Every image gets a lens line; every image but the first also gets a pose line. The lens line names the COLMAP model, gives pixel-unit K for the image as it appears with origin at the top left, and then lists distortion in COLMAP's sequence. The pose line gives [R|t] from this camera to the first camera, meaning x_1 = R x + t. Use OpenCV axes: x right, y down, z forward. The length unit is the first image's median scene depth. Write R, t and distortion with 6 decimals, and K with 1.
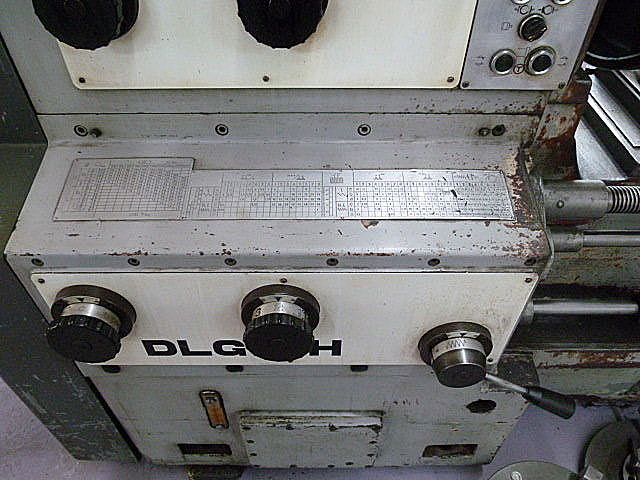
lens RADIAL K [[481.1, 0, 321.6], [0, 481.1, 242.6], [0, 0, 1]] dist [-0.027824, 0.001986]
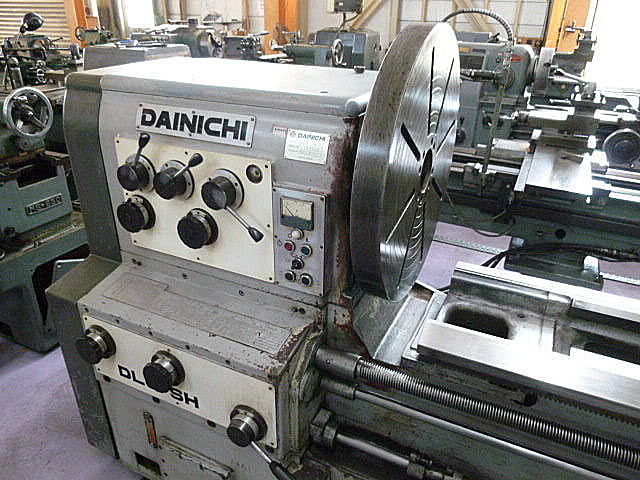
lens RADIAL K [[481.1, 0, 321.6], [0, 481.1, 242.6], [0, 0, 1]] dist [-0.027824, 0.001986]
pose [[0.898549, 0.204846, -0.388134, 1.126933], [-0.317579, 0.913889, -0.252886, -0.029476], [0.302909, 0.350494, 0.886228, -0.735994]]
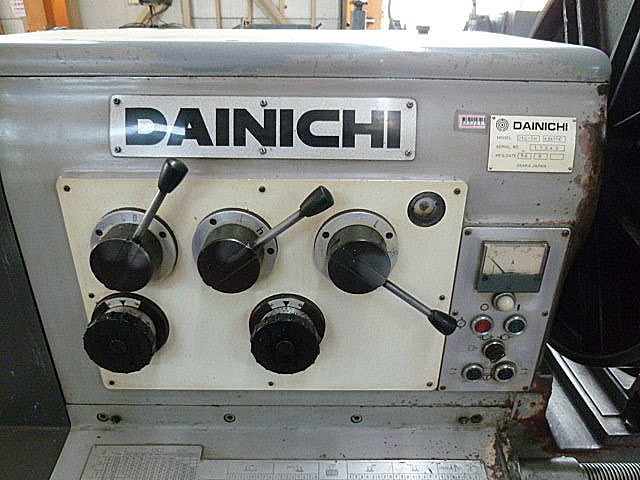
lens RADIAL K [[481.1, 0, 321.6], [0, 481.1, 242.6], [0, 0, 1]] dist [-0.027824, 0.001986]
pose [[0.999939, 0.006858, 0.008624, -0.005392], [-0.003628, 0.943974, -0.329998, -0.257653], [-0.010404, 0.329947, 0.943942, -0.194376]]
